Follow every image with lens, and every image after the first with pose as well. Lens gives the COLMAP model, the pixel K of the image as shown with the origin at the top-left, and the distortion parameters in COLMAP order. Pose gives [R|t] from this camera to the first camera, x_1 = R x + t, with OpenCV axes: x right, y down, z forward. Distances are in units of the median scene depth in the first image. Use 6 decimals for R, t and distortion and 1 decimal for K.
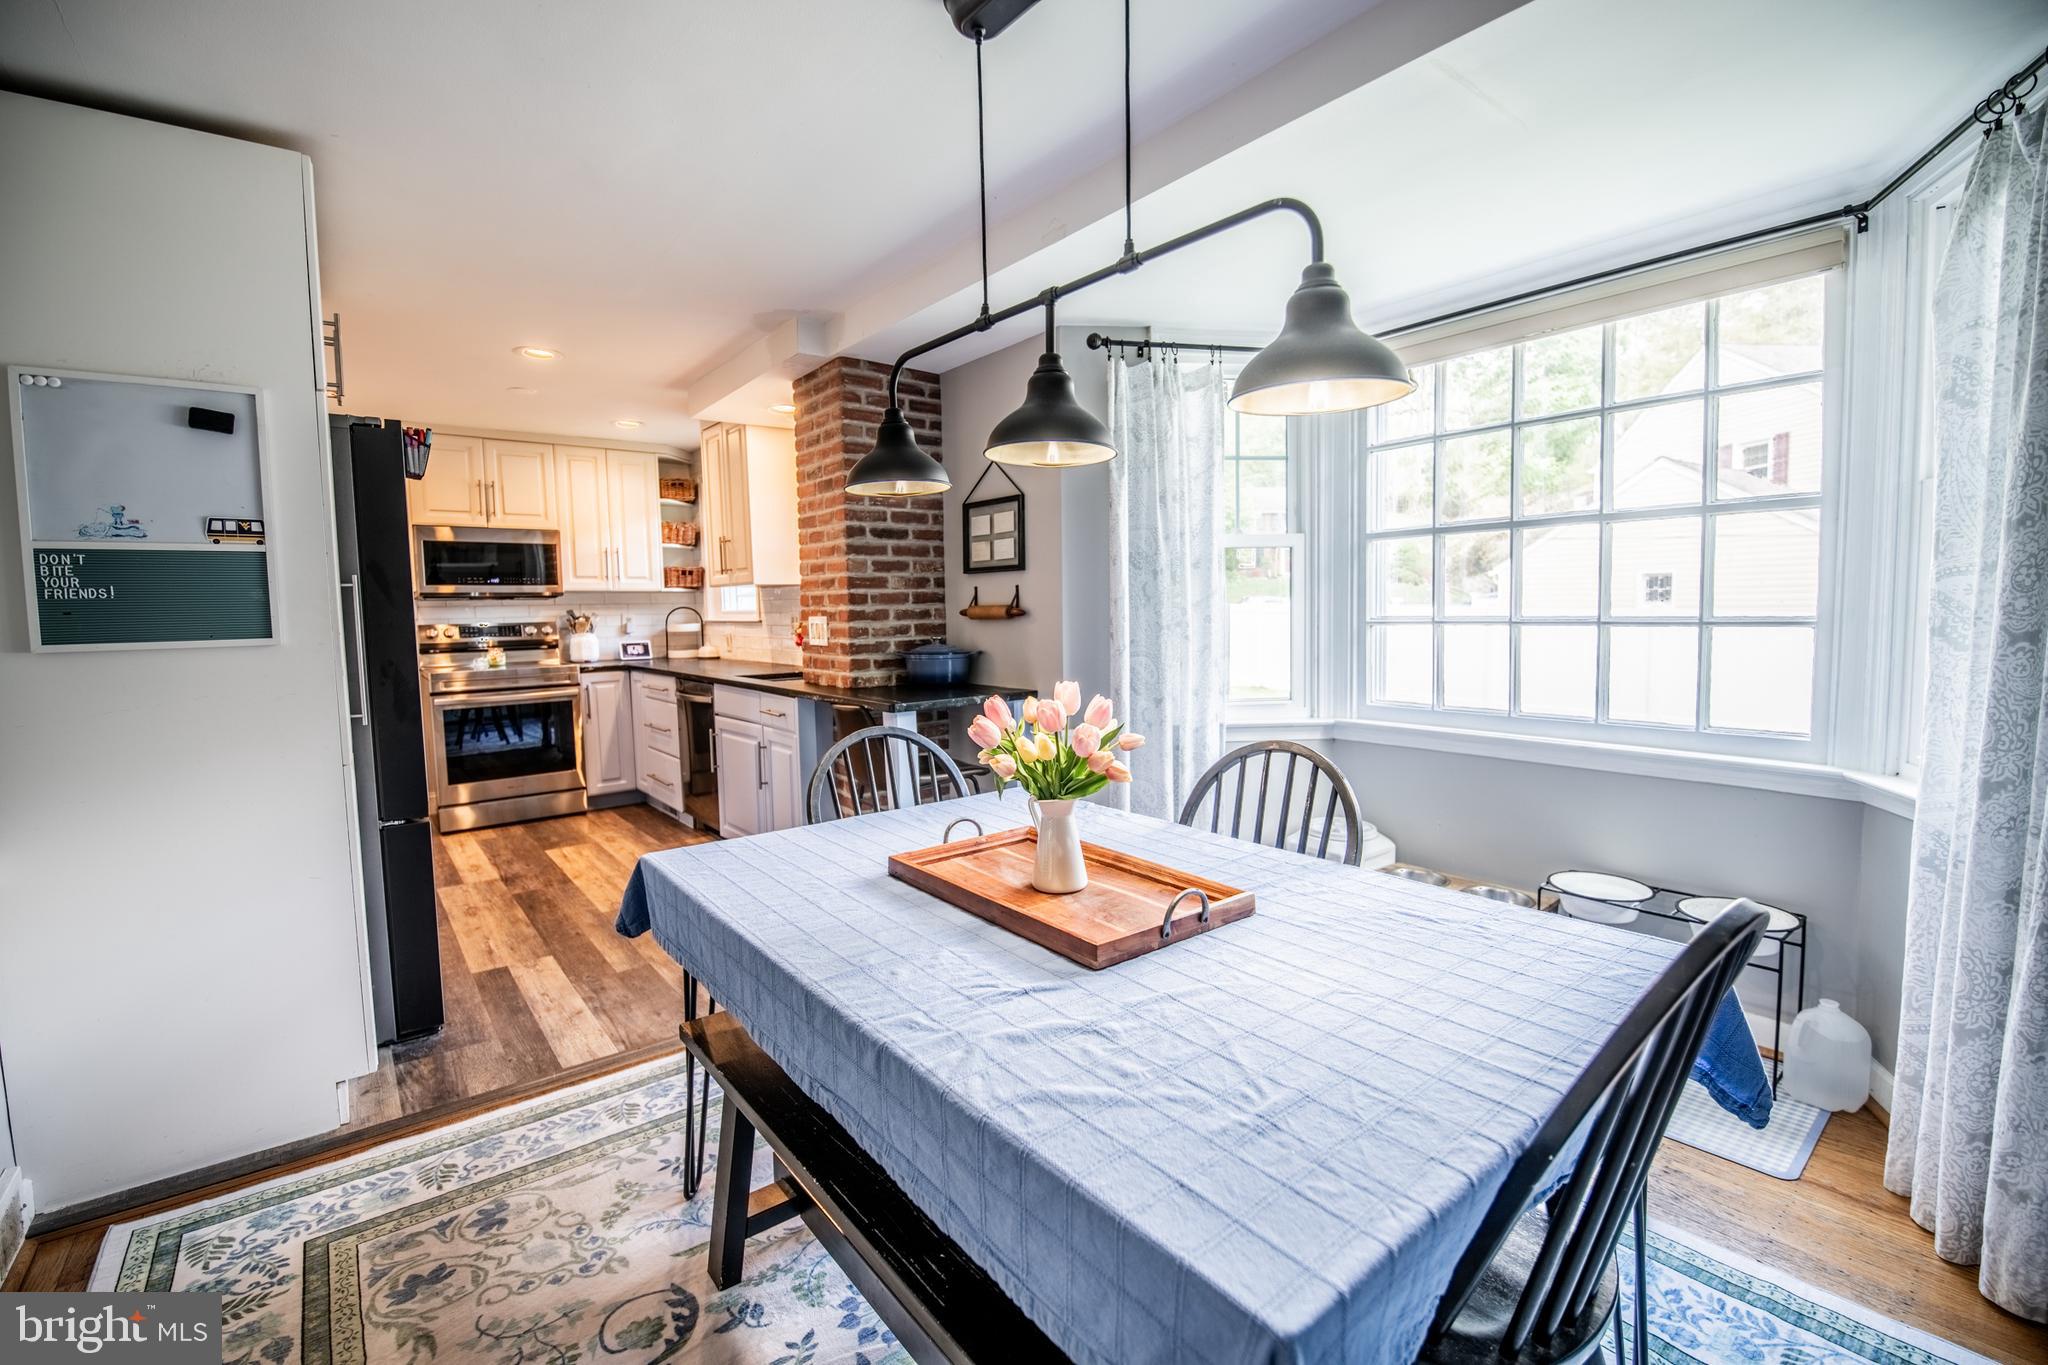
lens RADIAL K [[894.5, 0, 1052.4], [0, 894.5, 681.7], [0, 0, 1]] dist [-0.001381, -0.012063]
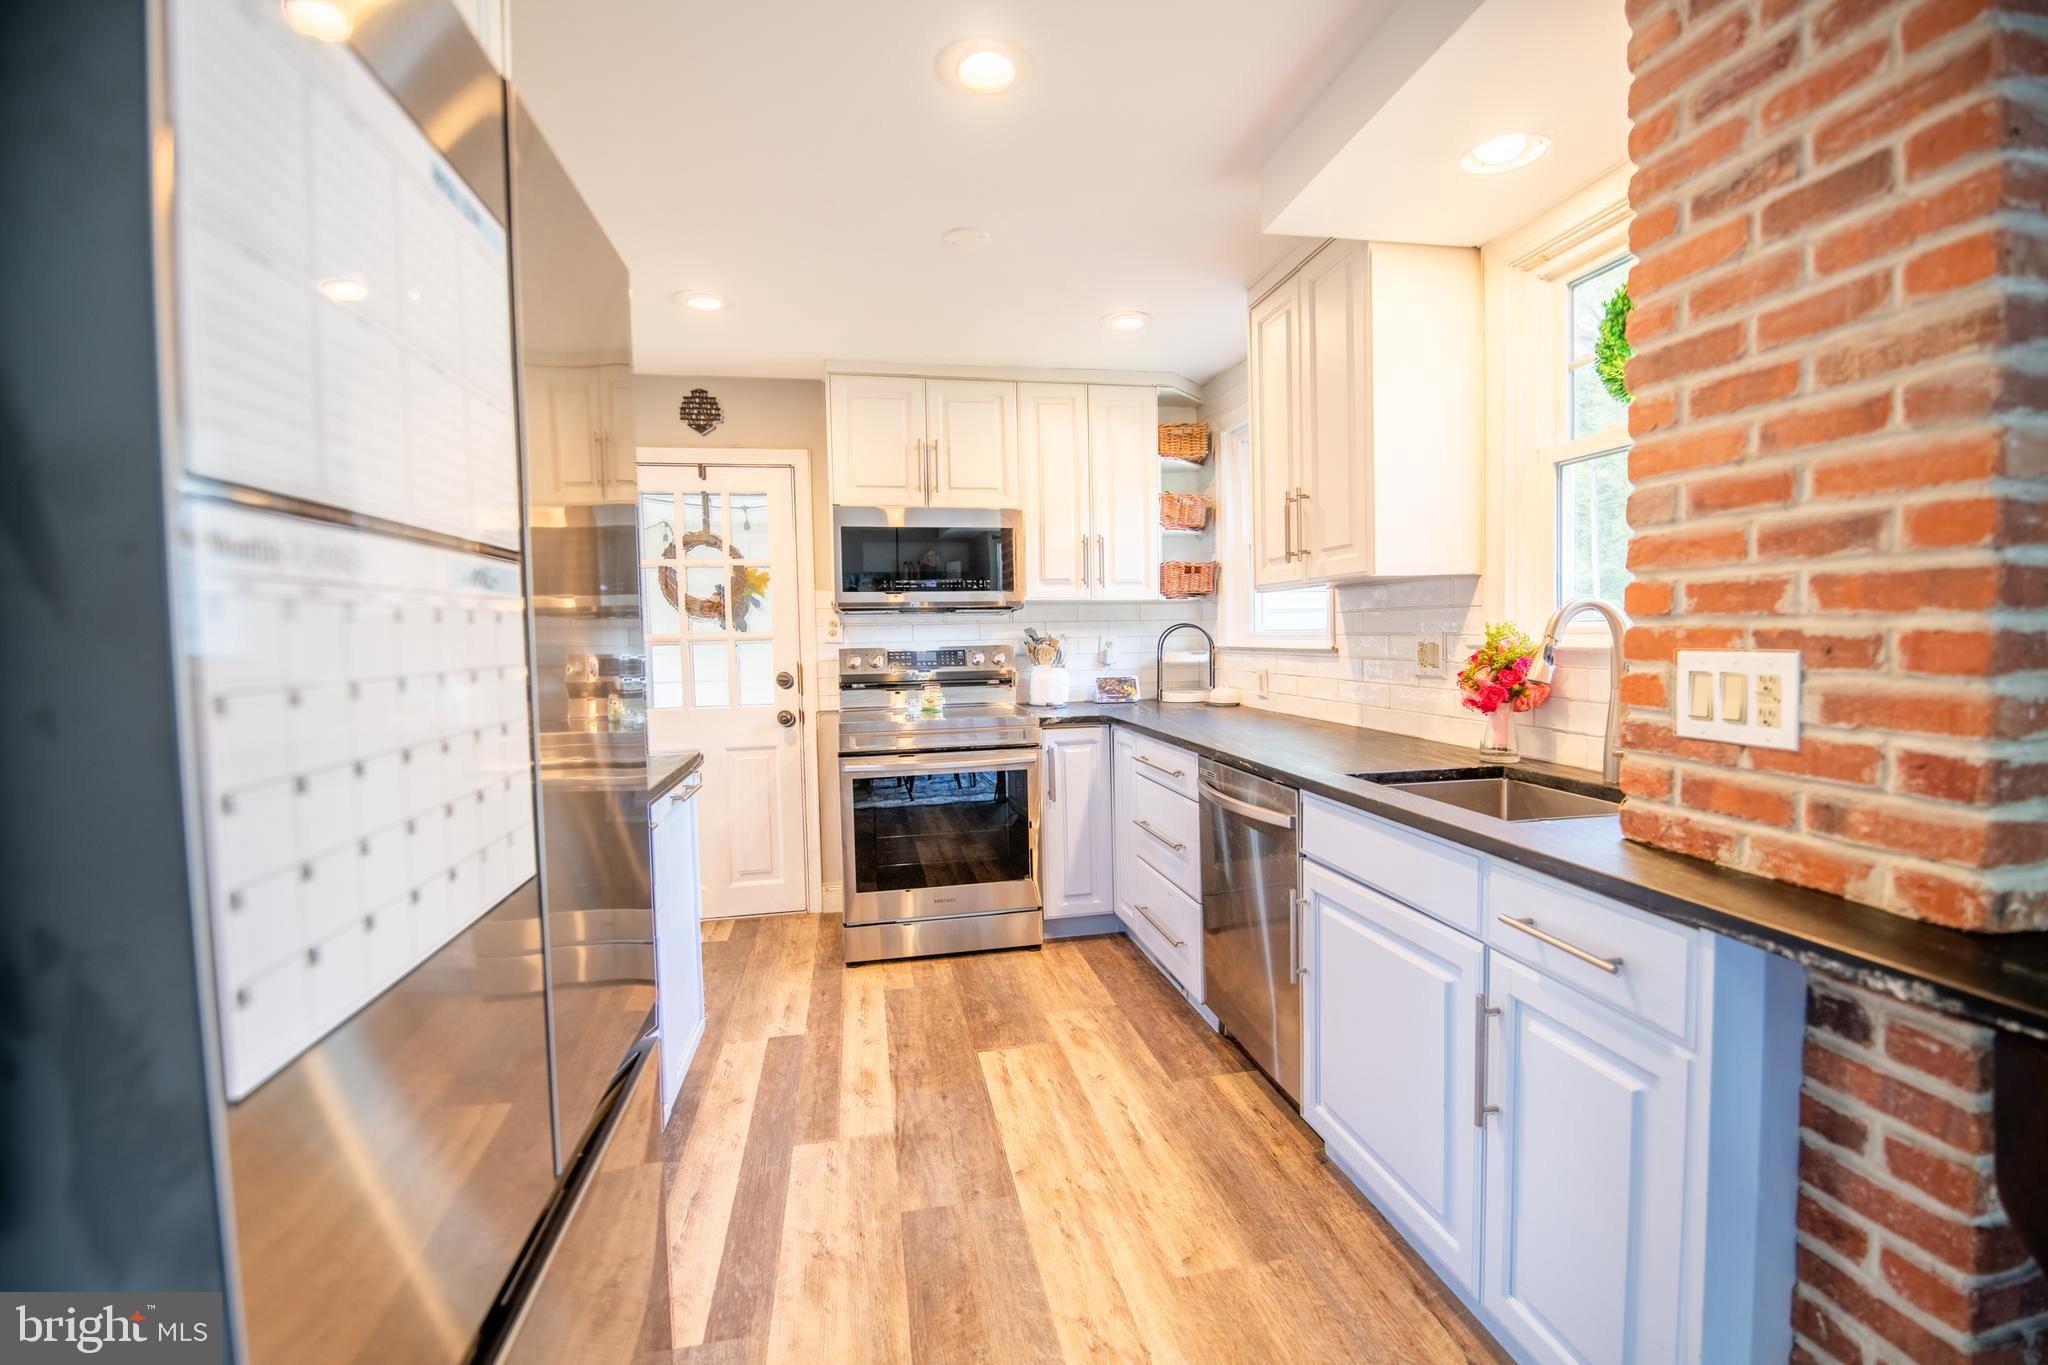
lens RADIAL K [[882.6, 0, 1032.5], [0, 882.6, 671.6], [0, 0, 1]] dist [-0.002277, -0.011016]
pose [[0.881481, 0.021312, -0.471738, -0.239069], [-0.036112, 0.999098, -0.022341, -0.035694], [0.470836, 0.036728, 0.881456, 0.443177]]
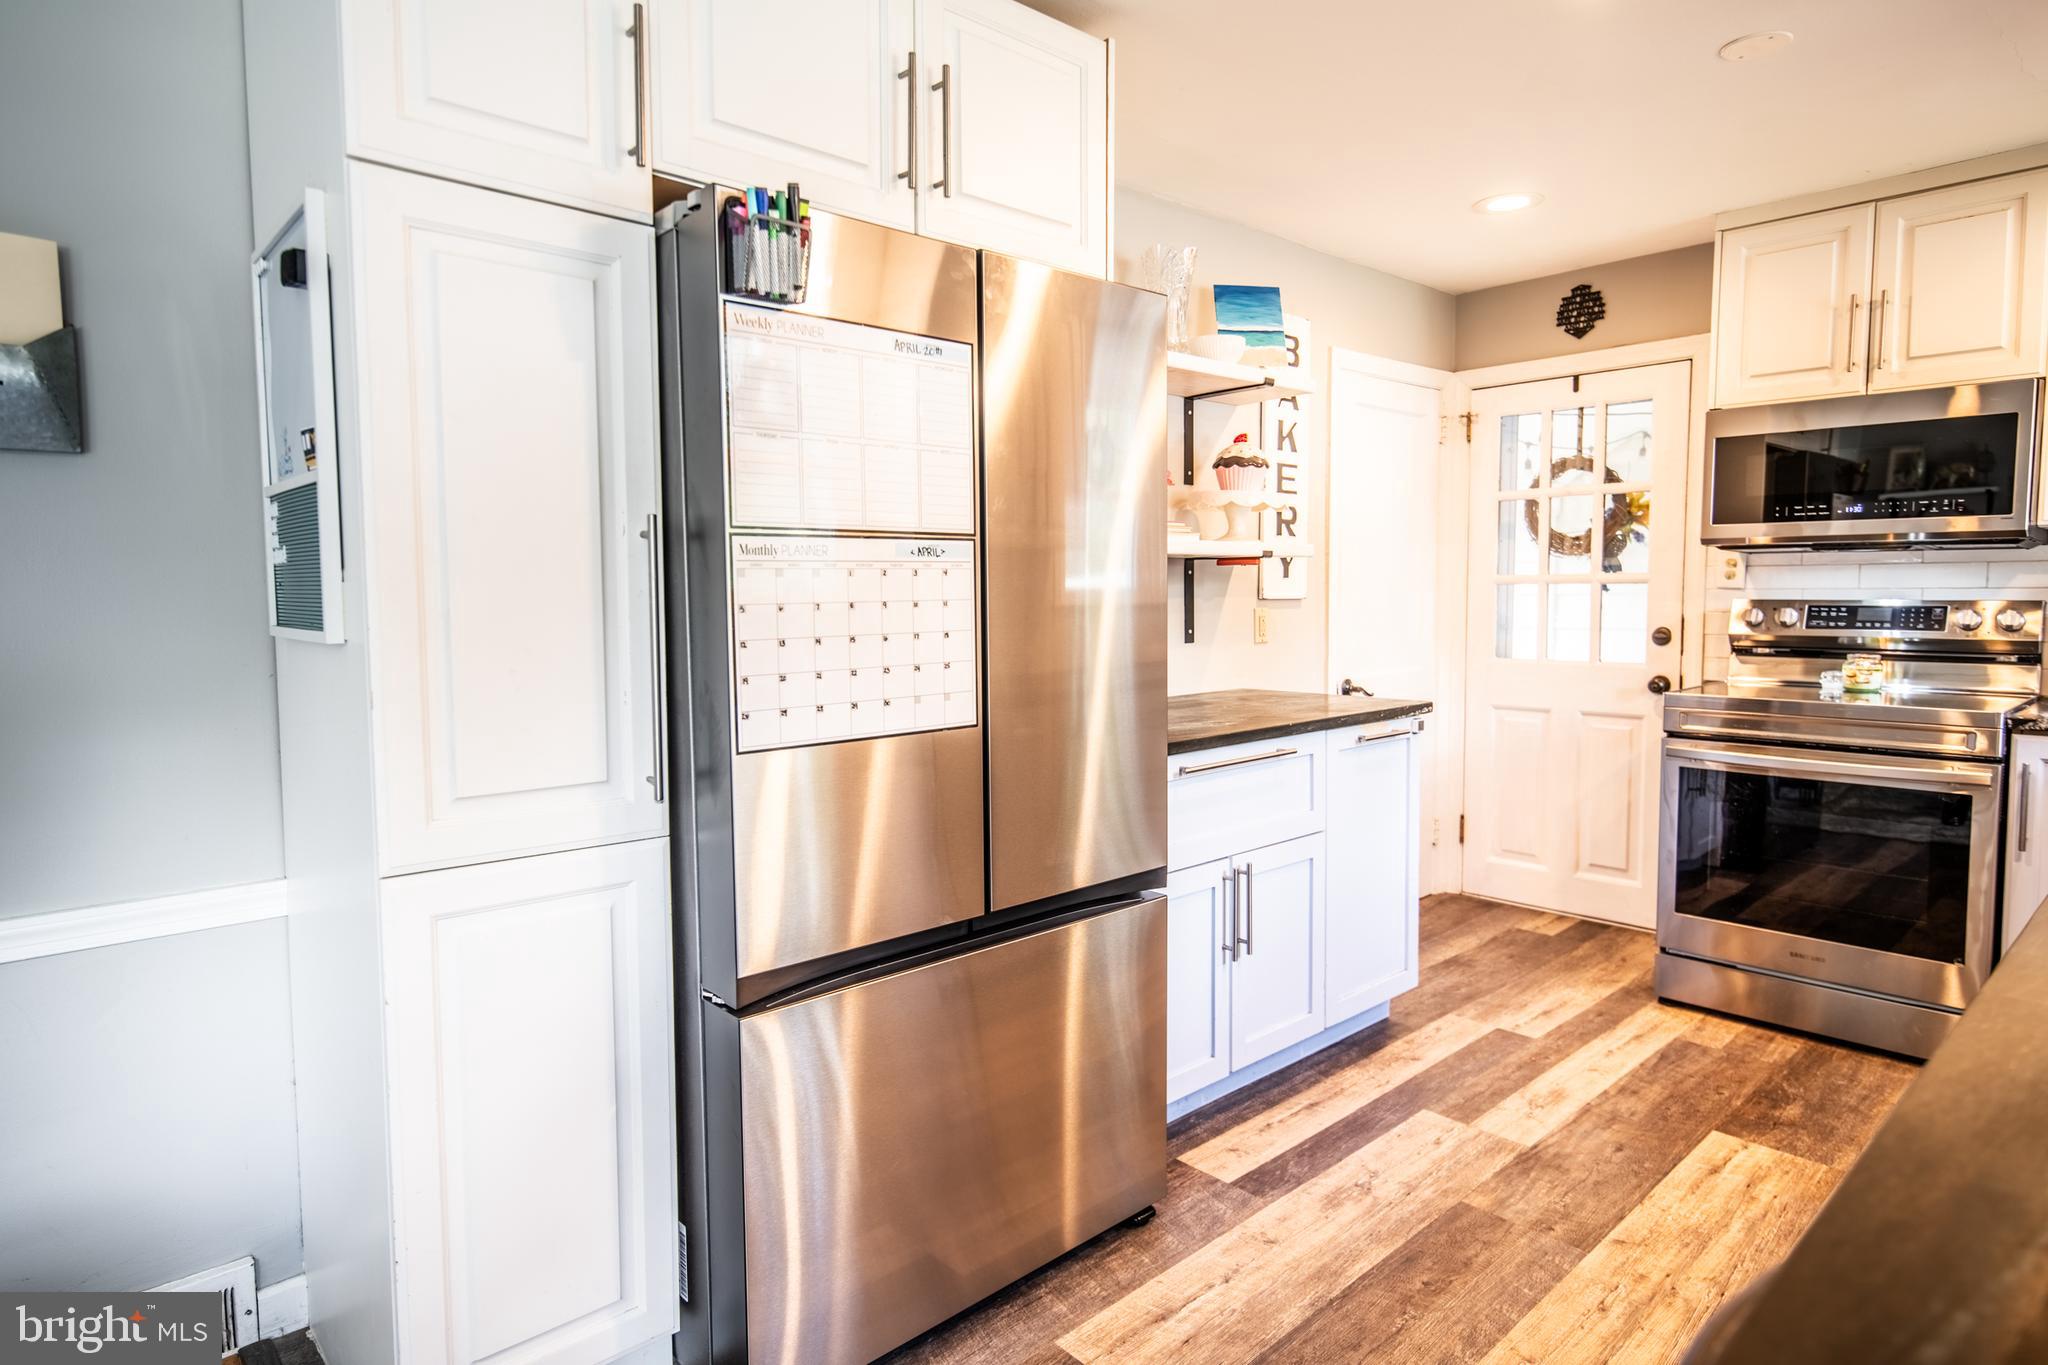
lens RADIAL K [[1143.6, 0, 1024.0], [0, 1143.6, 682.5], [0, 0, 1]] dist [-0.001408, -0.000072]
pose [[0.051700, 0.103219, -0.993314, -0.047947], [-0.080253, 0.991857, 0.098890, -0.047531], [0.995433, 0.074604, 0.059563, 0.534558]]
